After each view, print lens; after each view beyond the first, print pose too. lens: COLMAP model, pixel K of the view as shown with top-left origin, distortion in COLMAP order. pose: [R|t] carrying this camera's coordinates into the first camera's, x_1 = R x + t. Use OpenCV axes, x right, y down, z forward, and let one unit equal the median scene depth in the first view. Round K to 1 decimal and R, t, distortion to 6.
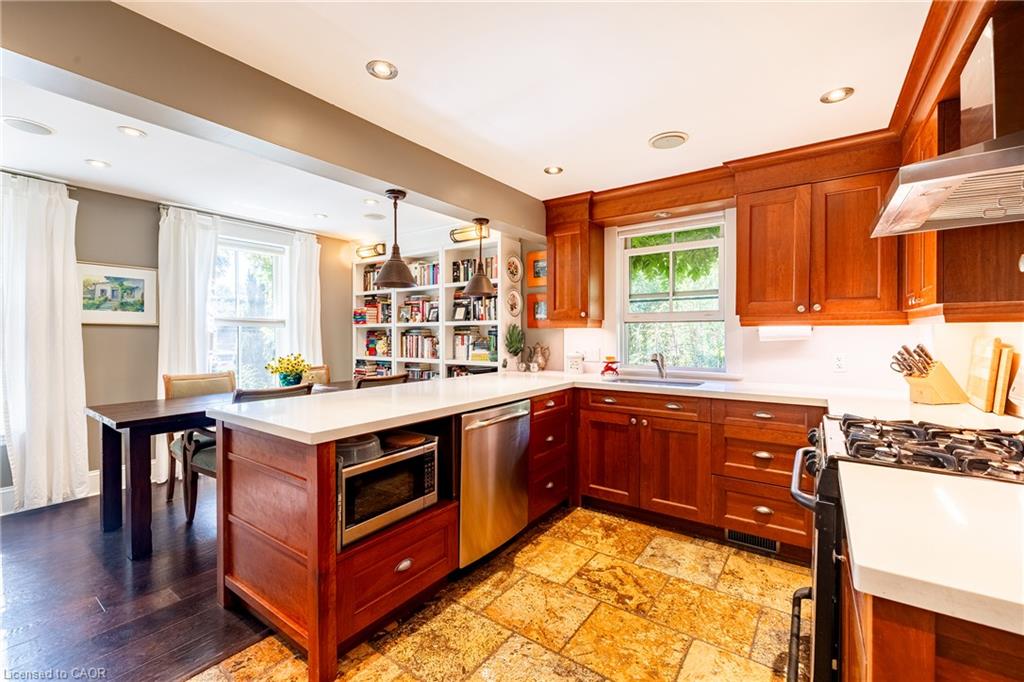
lens RADIAL K [[430.3, 0, 516.1], [0, 430.3, 343.6], [0, 0, 1]] dist [-0.001871, 0.001028]
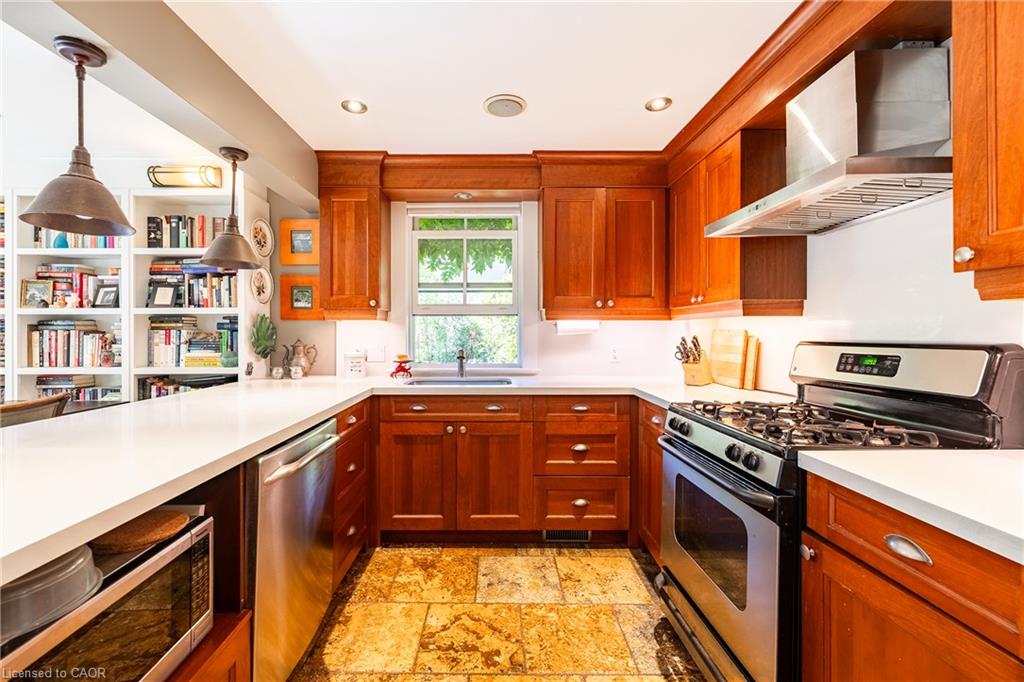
lens RADIAL K [[430.3, 0, 485.4], [0, 430.3, 338.0], [0, 0, 1]] dist [-0.001871, 0.001028]
pose [[0.815217, -0.004772, 0.579136, -0.161266], [0.011935, 0.999892, -0.008562, 0.007750], [-0.579032, 0.013892, 0.815186, 0.263798]]
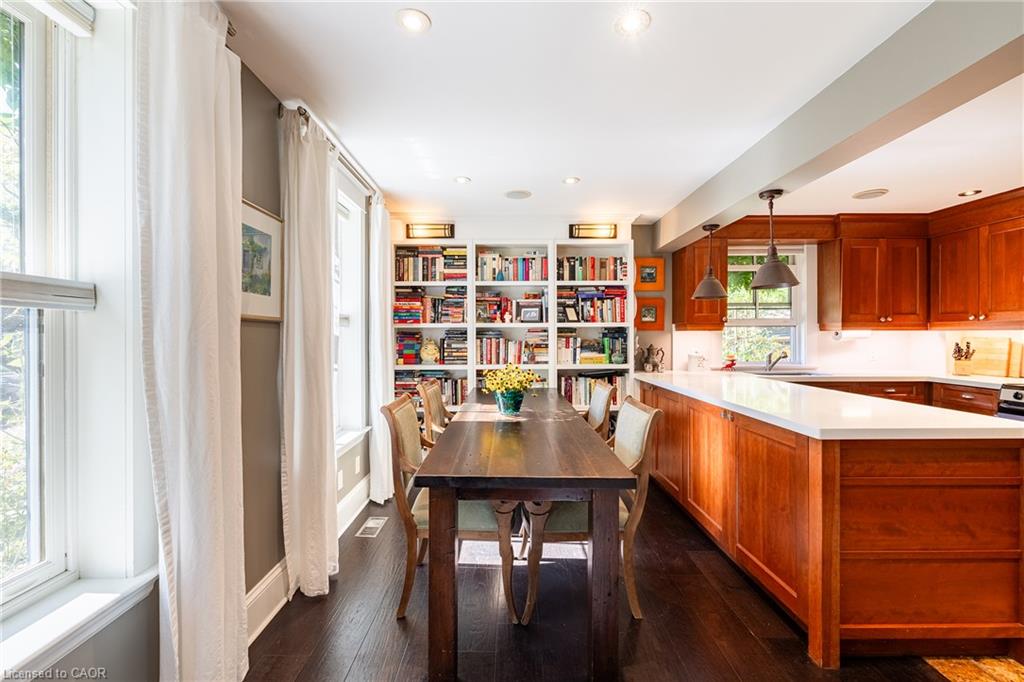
lens RADIAL K [[430.3, 0, 509.0], [0, 430.3, 336.3], [0, 0, 1]] dist [-0.001871, 0.001028]
pose [[0.817200, -0.000589, 0.576354, -1.130102], [0.013611, 0.999740, -0.018277, -0.010496], [-0.576194, 0.022780, 0.816995, 0.463715]]
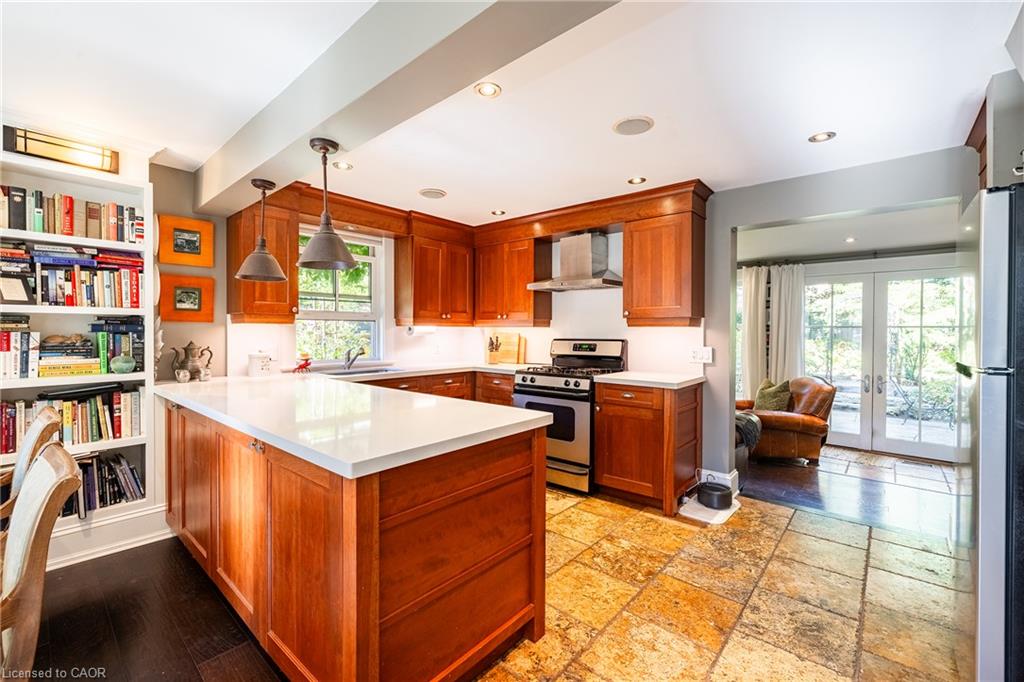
lens RADIAL K [[430.3, 0, 510.2], [0, 430.3, 337.6], [0, 0, 1]] dist [-0.001871, 0.001028]
pose [[0.104908, -0.011193, 0.994419, -0.849923], [0.019082, 0.999775, 0.009240, -0.007818], [-0.994299, 0.018006, 0.105098, 0.506933]]
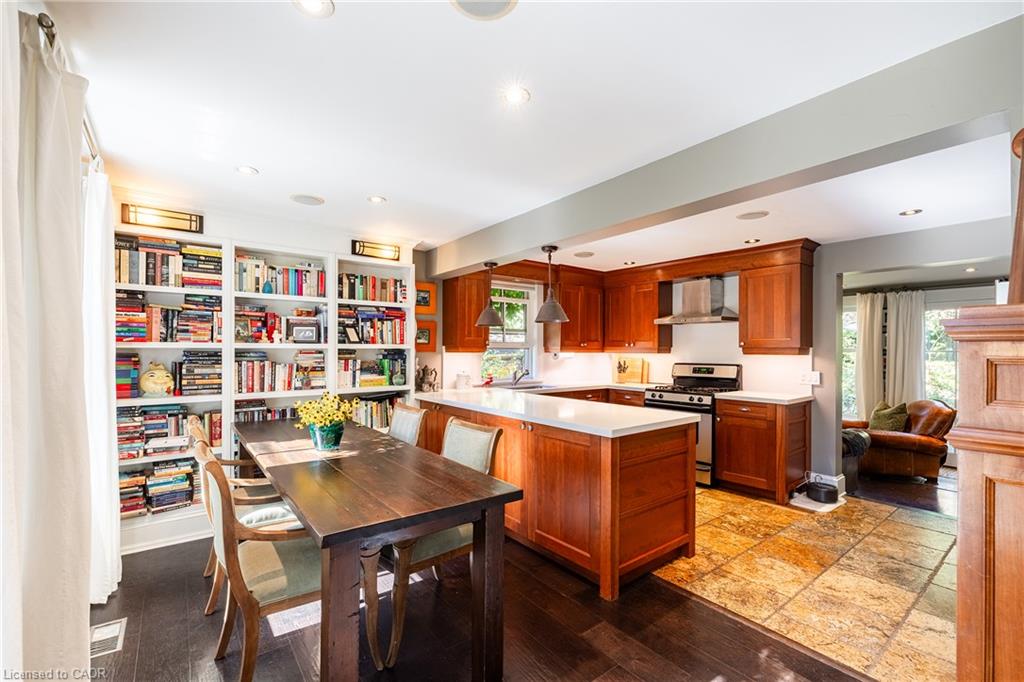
lens RADIAL K [[430.3, 0, 509.2], [0, 430.3, 354.0], [0, 0, 1]] dist [-0.001871, 0.001028]
pose [[0.302813, -0.003428, 0.953044, -1.268550], [0.019097, 0.999815, -0.002472, -0.032894], [-0.952859, 0.018949, 0.302823, 0.623285]]
